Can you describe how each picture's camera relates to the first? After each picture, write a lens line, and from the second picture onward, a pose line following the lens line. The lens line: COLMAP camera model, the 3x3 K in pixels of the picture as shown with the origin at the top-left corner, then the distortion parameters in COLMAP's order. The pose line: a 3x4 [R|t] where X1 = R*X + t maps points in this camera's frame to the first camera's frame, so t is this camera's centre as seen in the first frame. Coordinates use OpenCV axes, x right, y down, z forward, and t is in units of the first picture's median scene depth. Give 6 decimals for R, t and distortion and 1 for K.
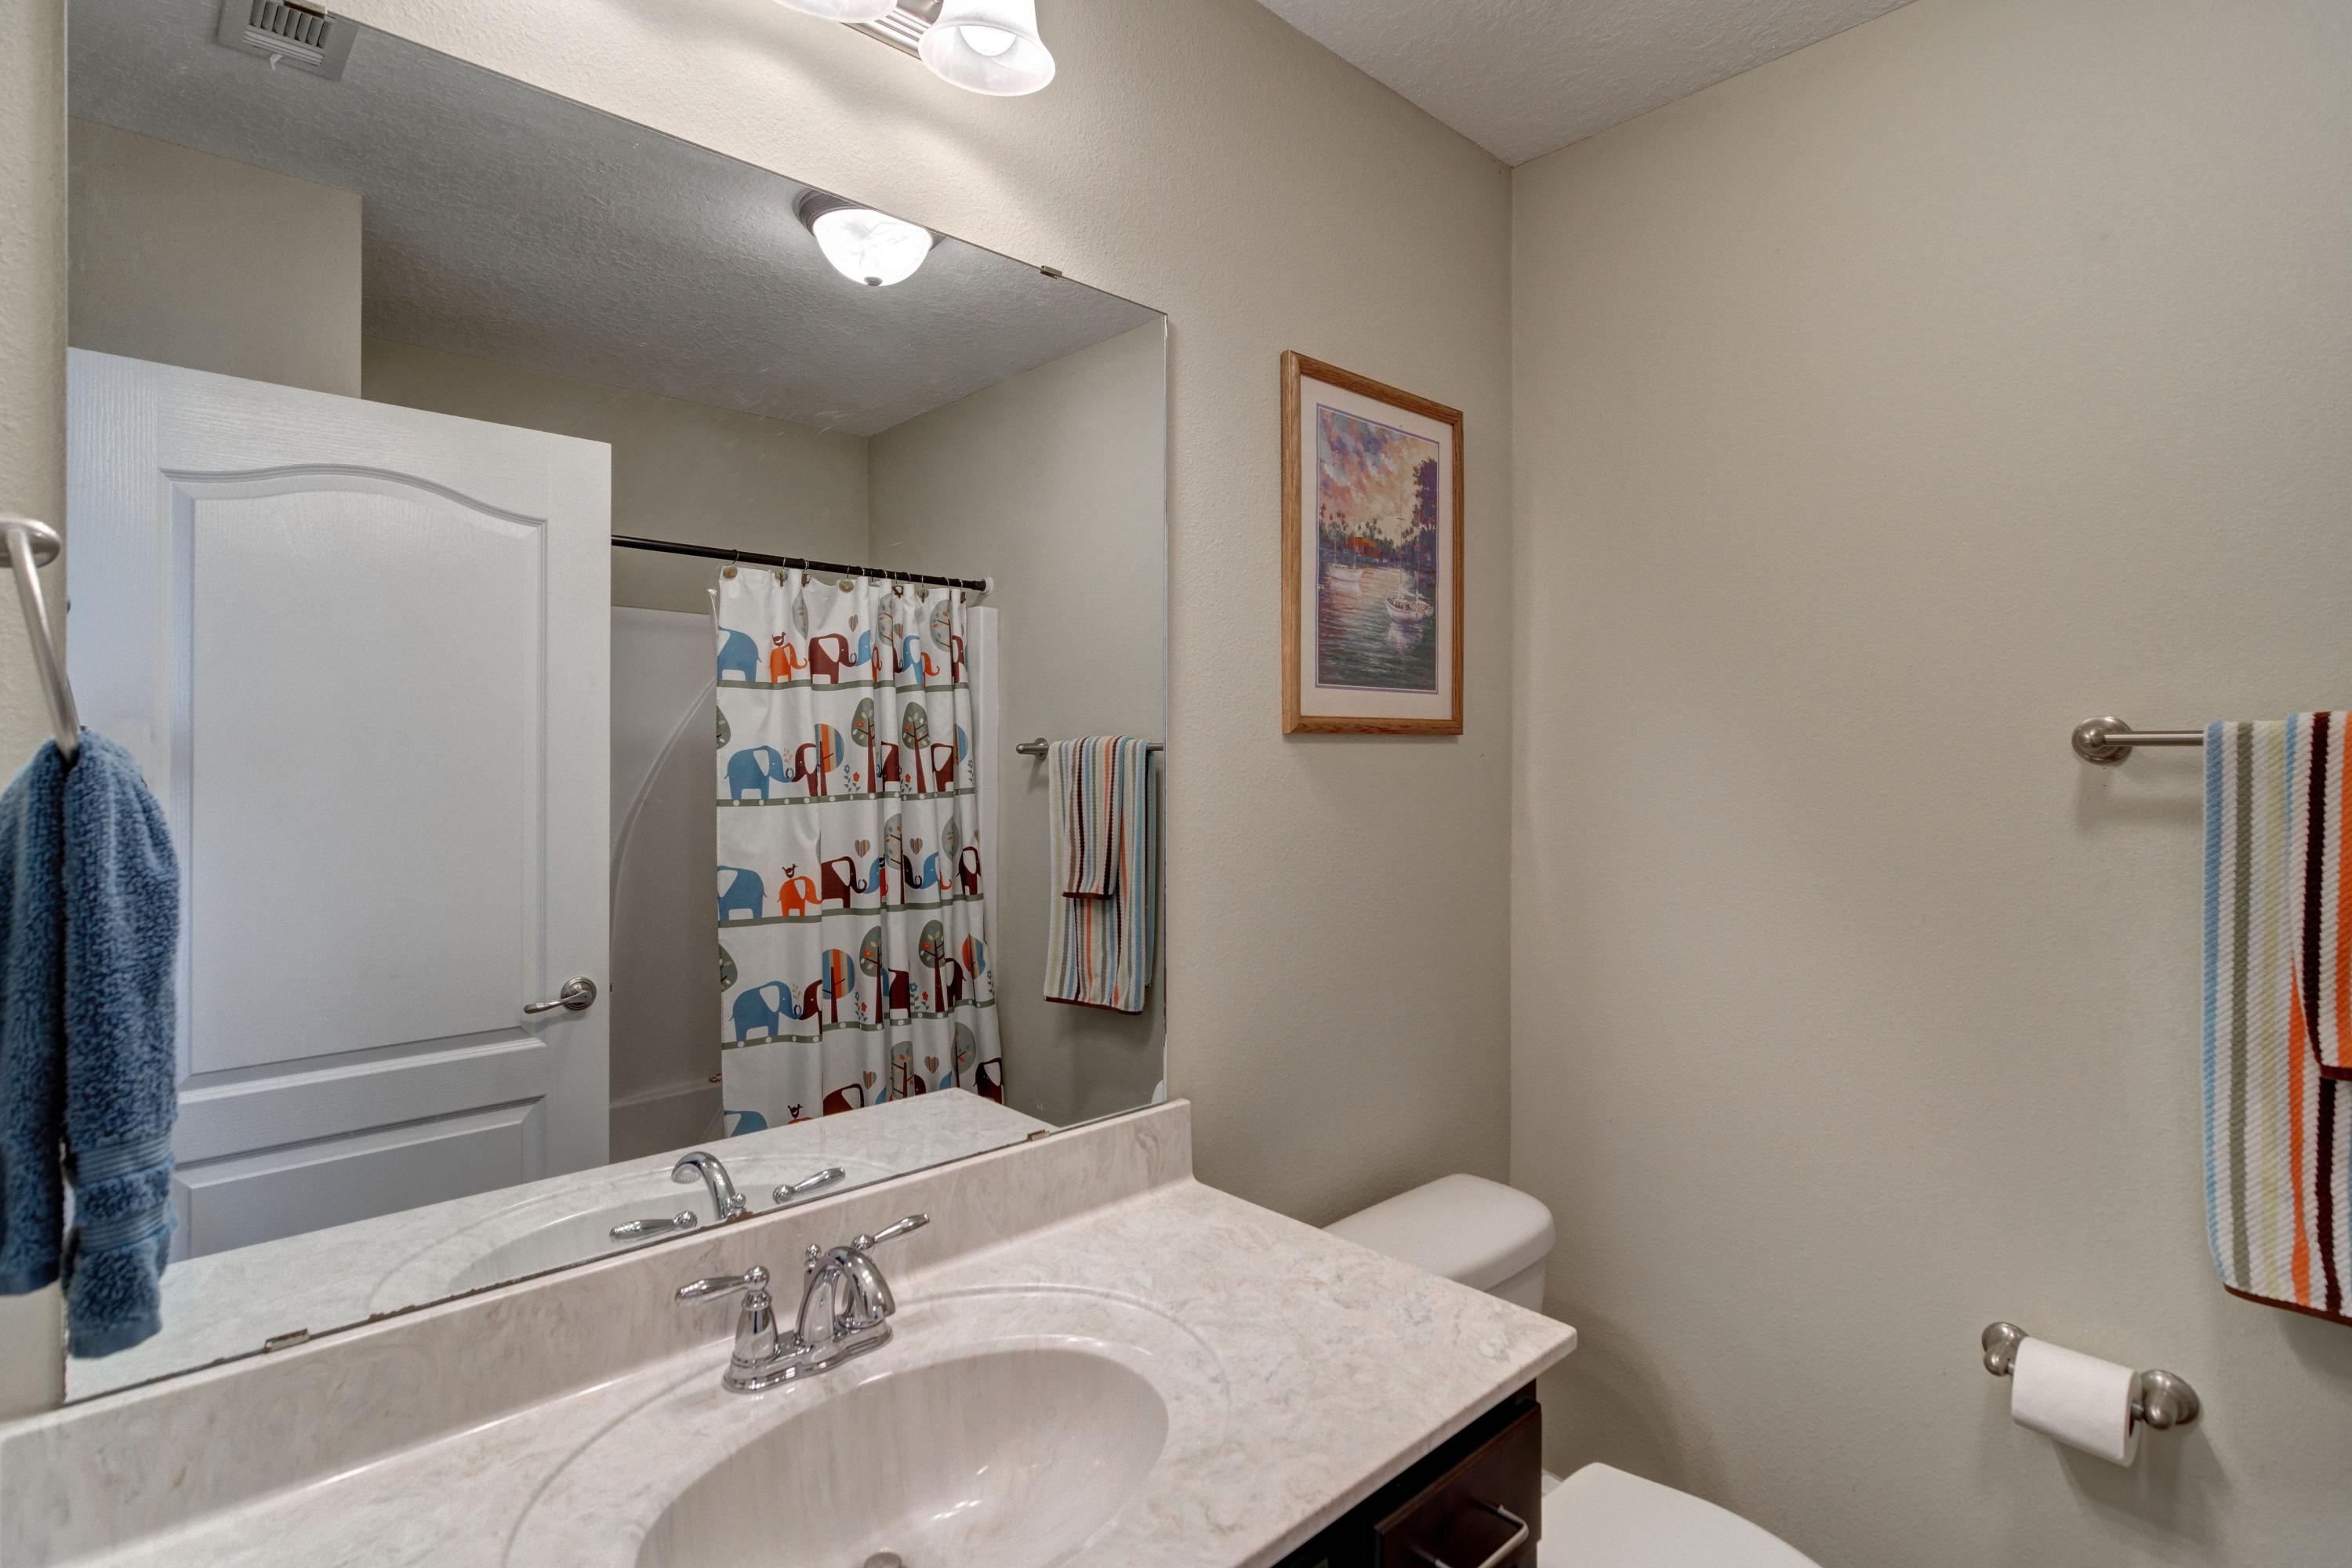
lens RADIAL K [[1158.2, 0, 1184.5], [0, 1158.2, 746.9], [0, 0, 1]] dist [0.001191, 0.000078]
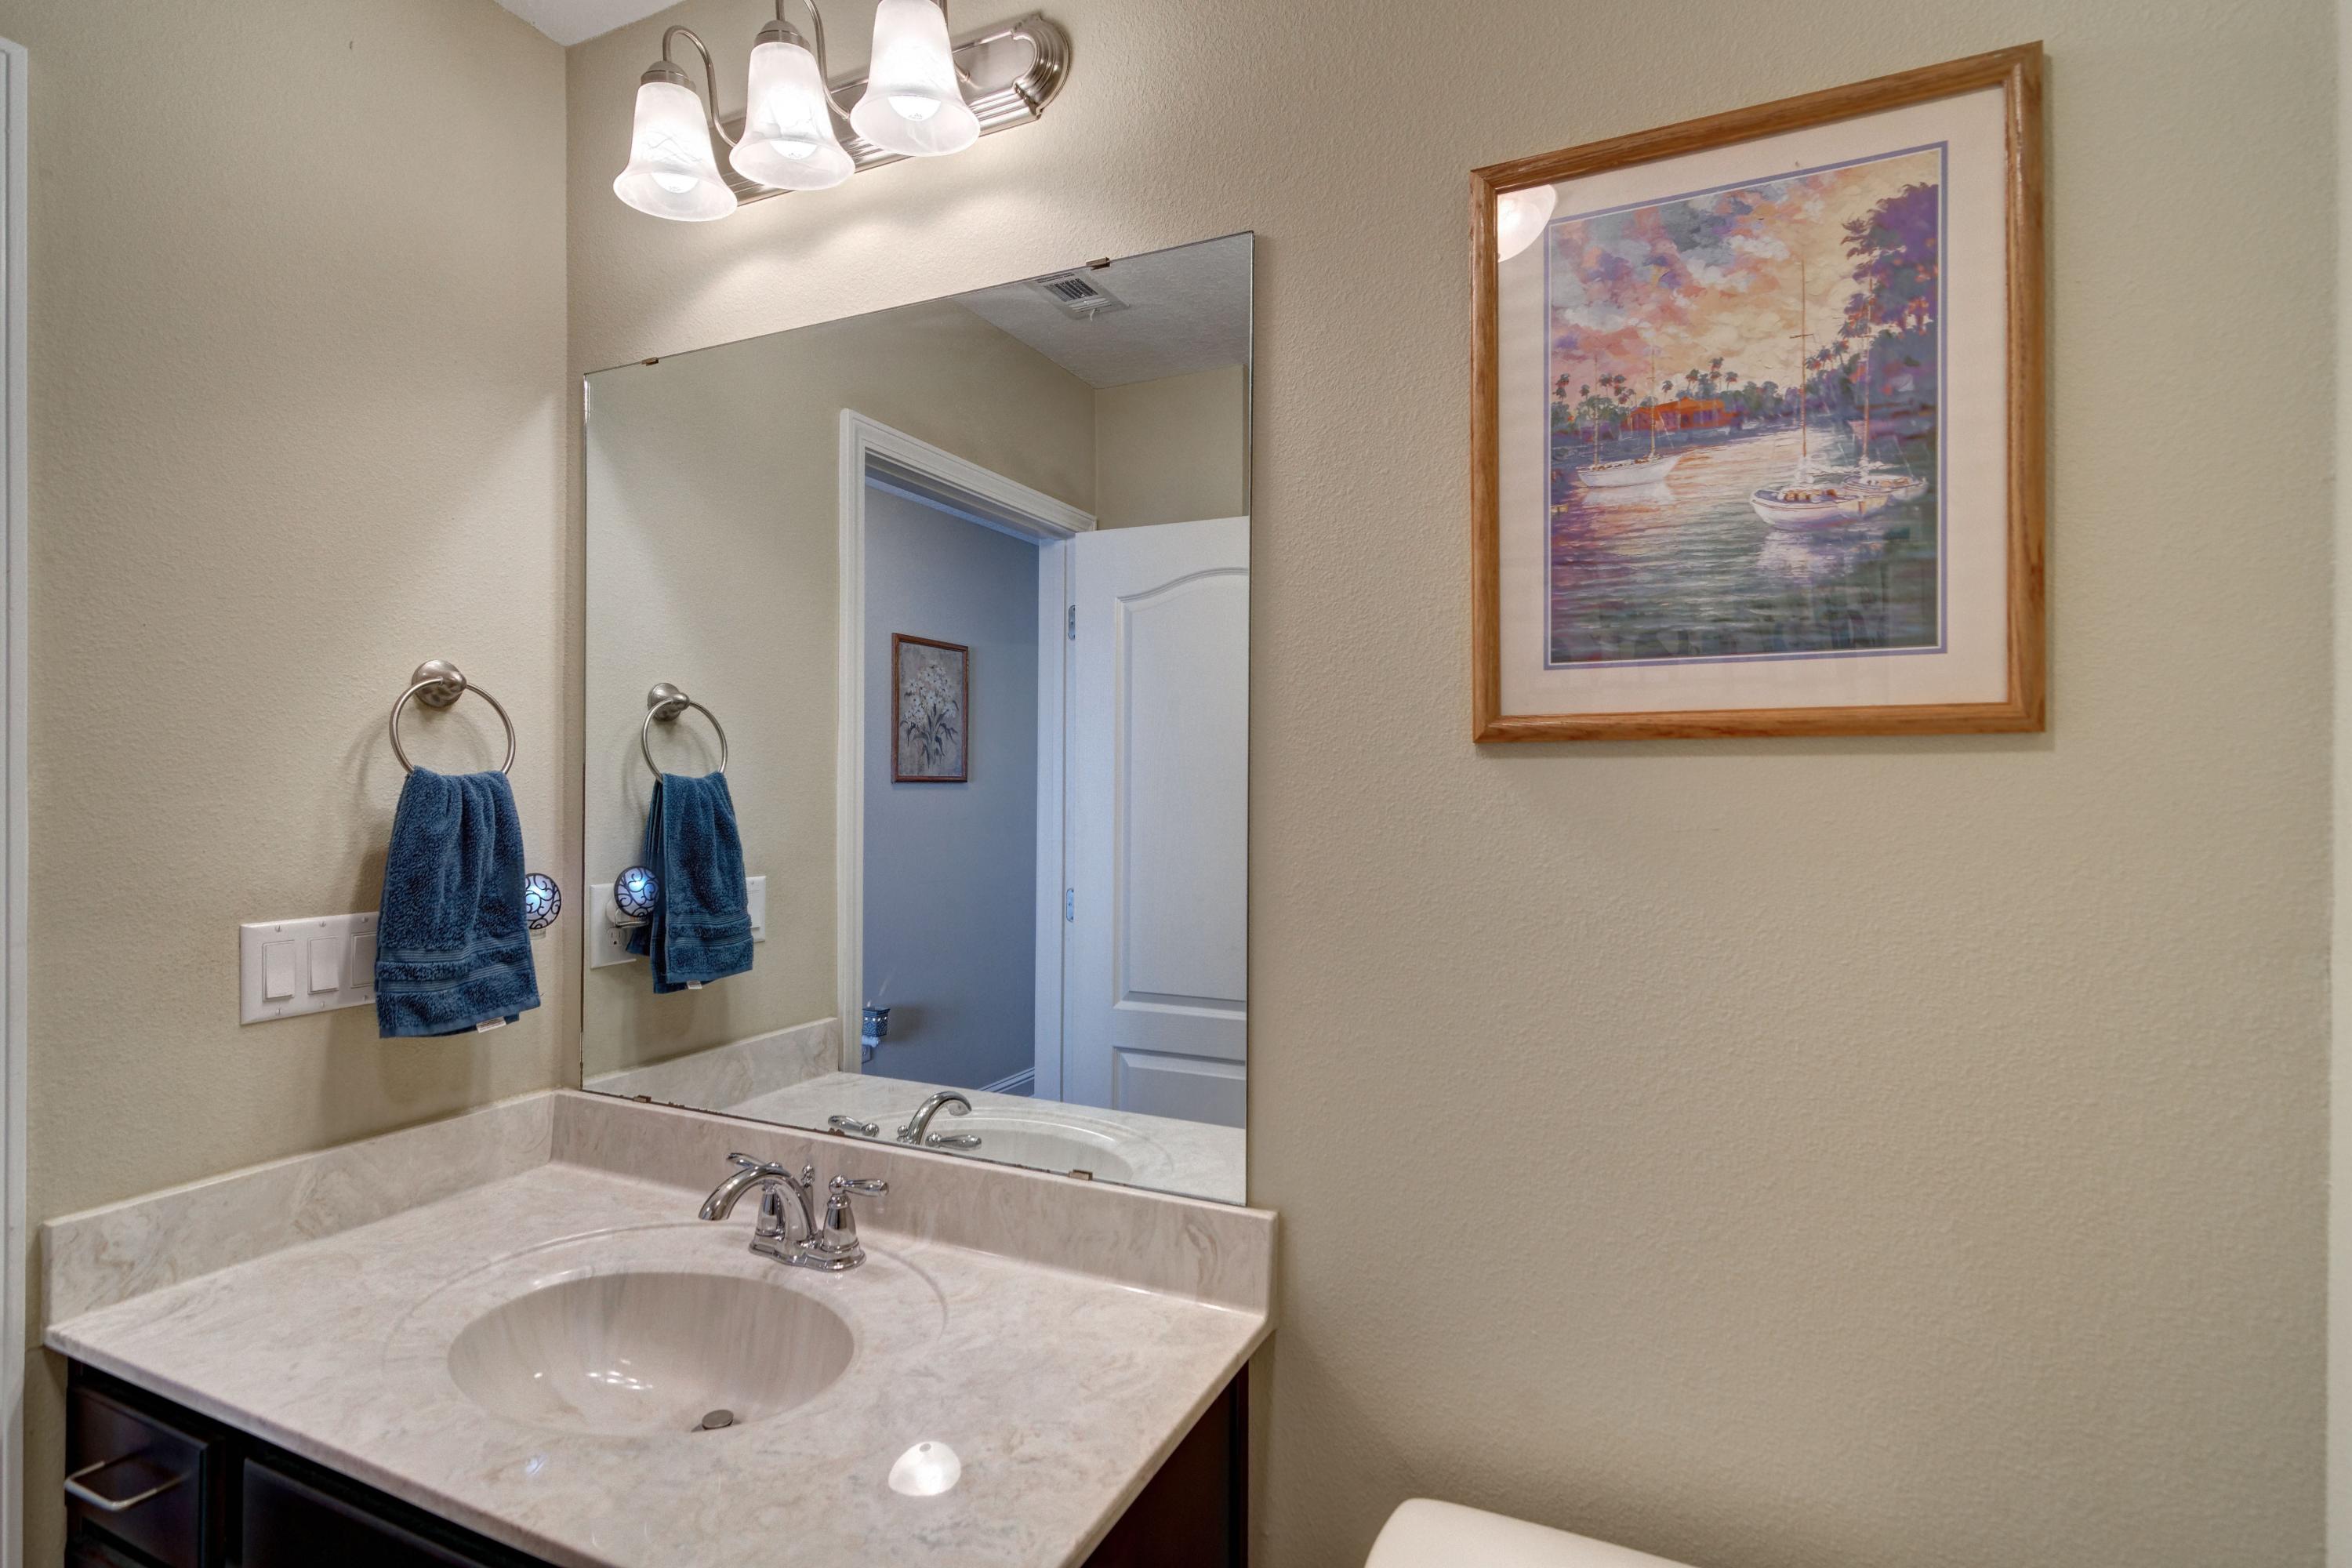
lens RADIAL K [[1121.7, 0, 1176.0], [0, 1121.7, 784.0], [0, 0, 1]] dist [-0.002921, -0.000183]
pose [[0.370480, -0.002053, -0.928838, 0.583895], [0.004889, 0.999988, -0.000260, 0.010024], [0.928827, -0.004445, 0.370486, 0.559539]]
